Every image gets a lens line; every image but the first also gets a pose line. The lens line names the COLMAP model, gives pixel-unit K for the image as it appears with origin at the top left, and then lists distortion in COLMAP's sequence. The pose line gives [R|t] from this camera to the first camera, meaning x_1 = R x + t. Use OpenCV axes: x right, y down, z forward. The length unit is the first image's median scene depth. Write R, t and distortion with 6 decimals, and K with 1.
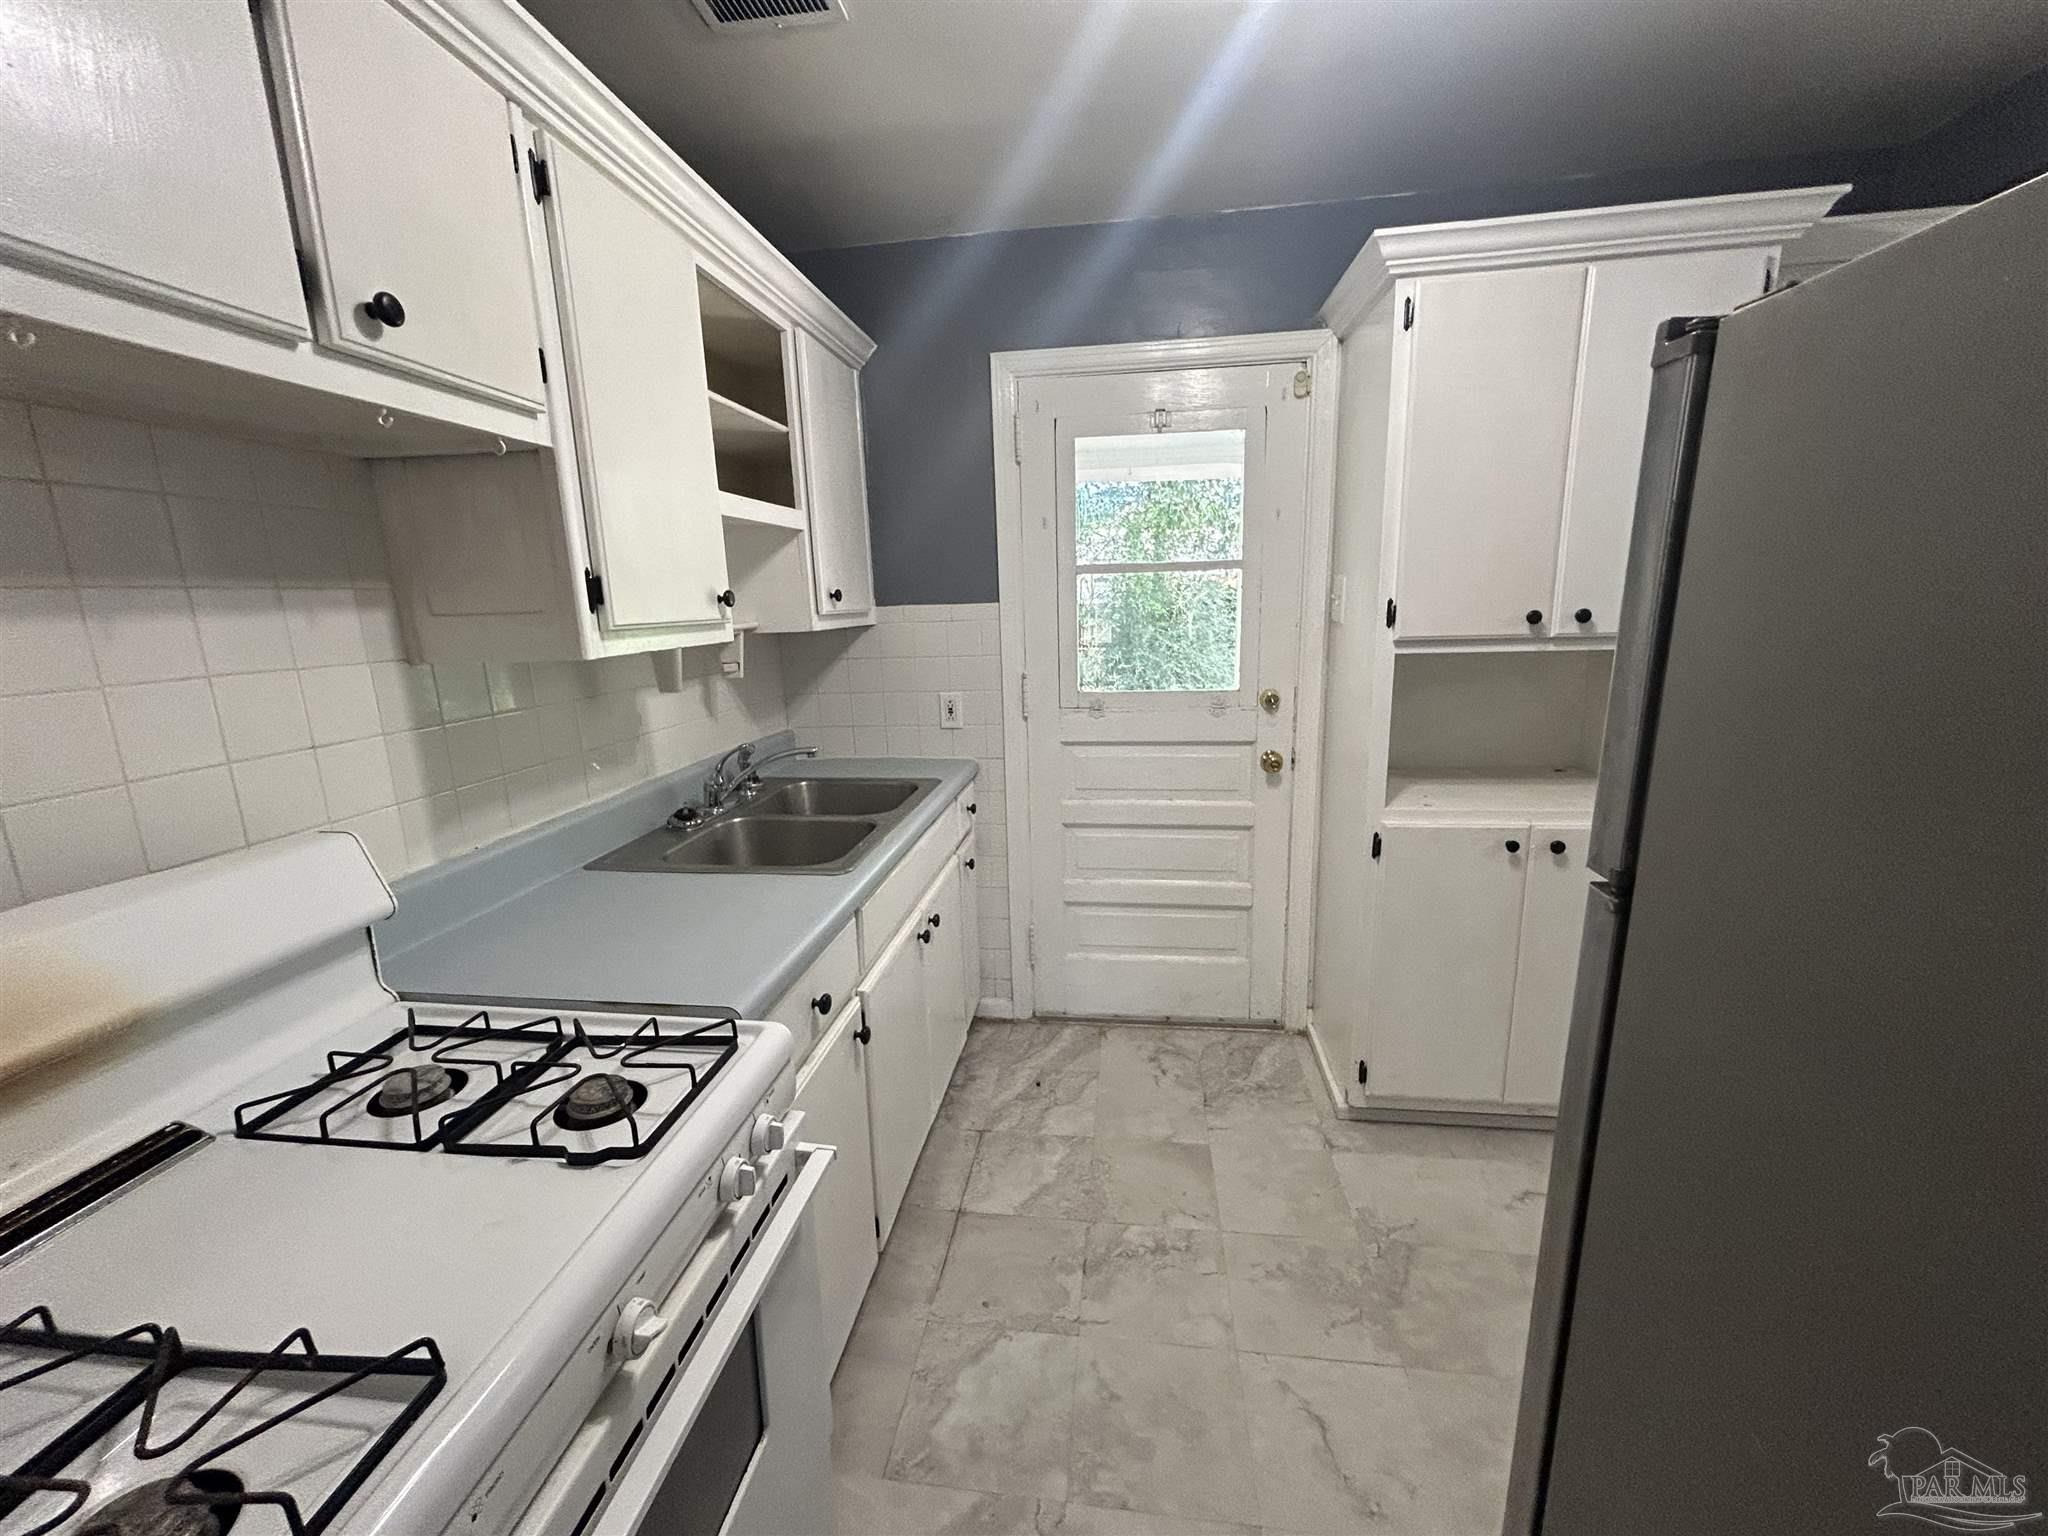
lens RADIAL K [[823.5, 0, 1023.3], [0, 823.5, 765.9], [0, 0, 1]] dist [0.002528, 0.000250]
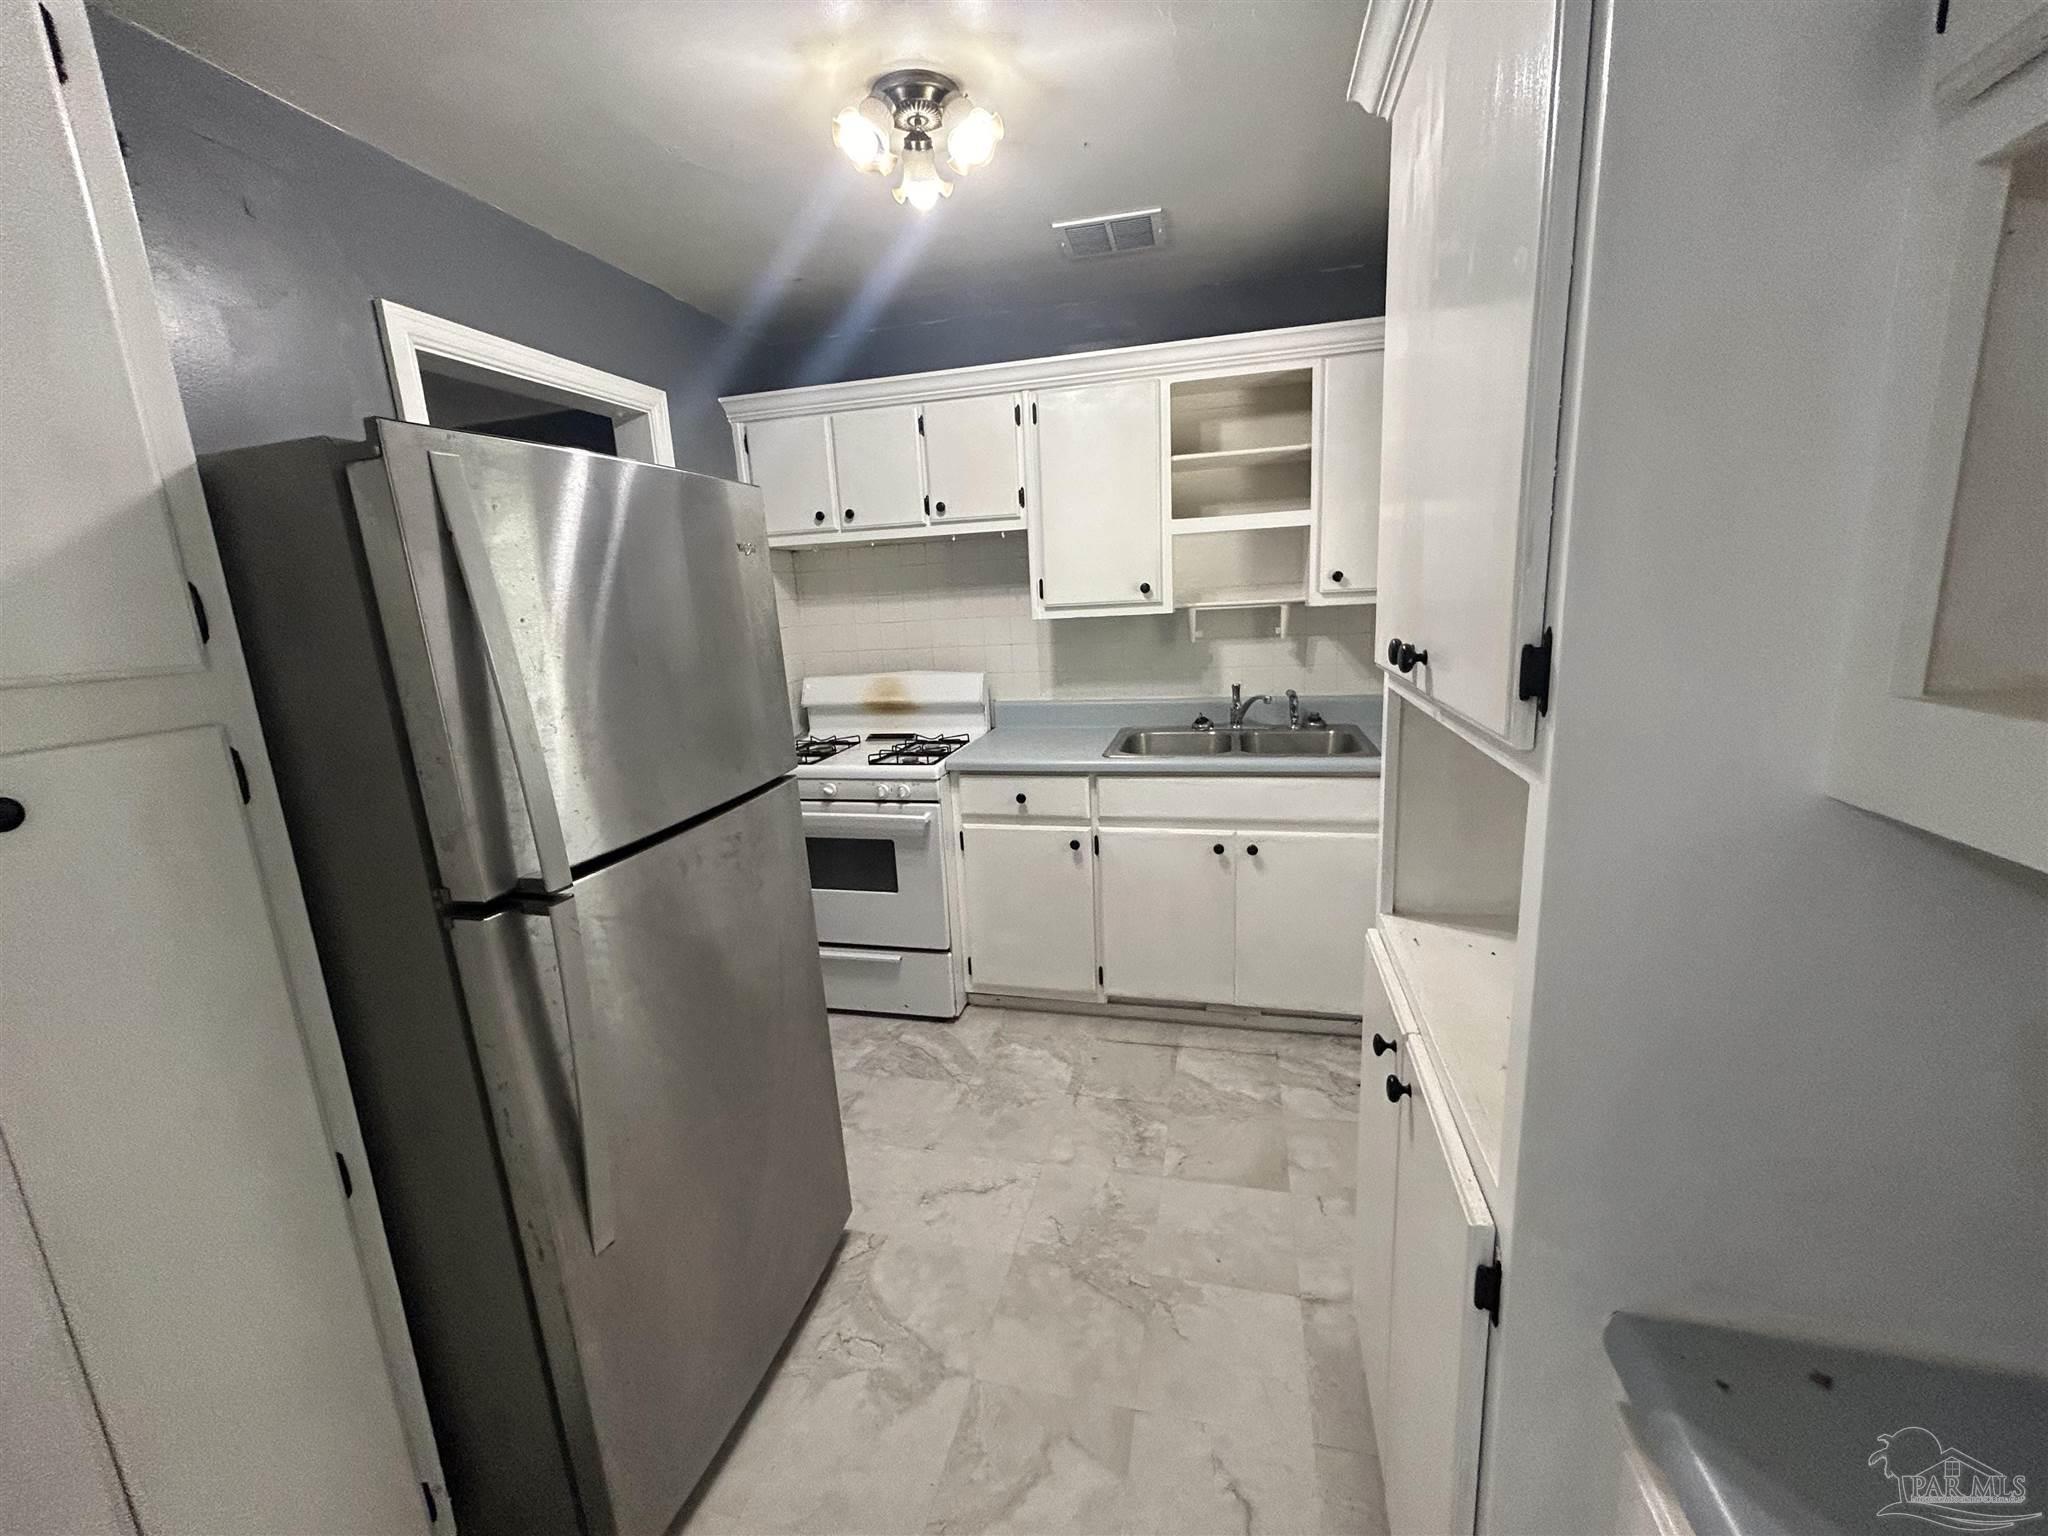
lens RADIAL K [[823.5, 0, 1024.5], [0, 823.5, 768.7], [0, 0, 1]] dist [0.002528, 0.000250]
pose [[-0.107520, 0.241087, -0.964529, 1.373041], [-0.146453, 0.955729, 0.255213, -0.241675], [0.983357, 0.168699, -0.067452, 0.926707]]
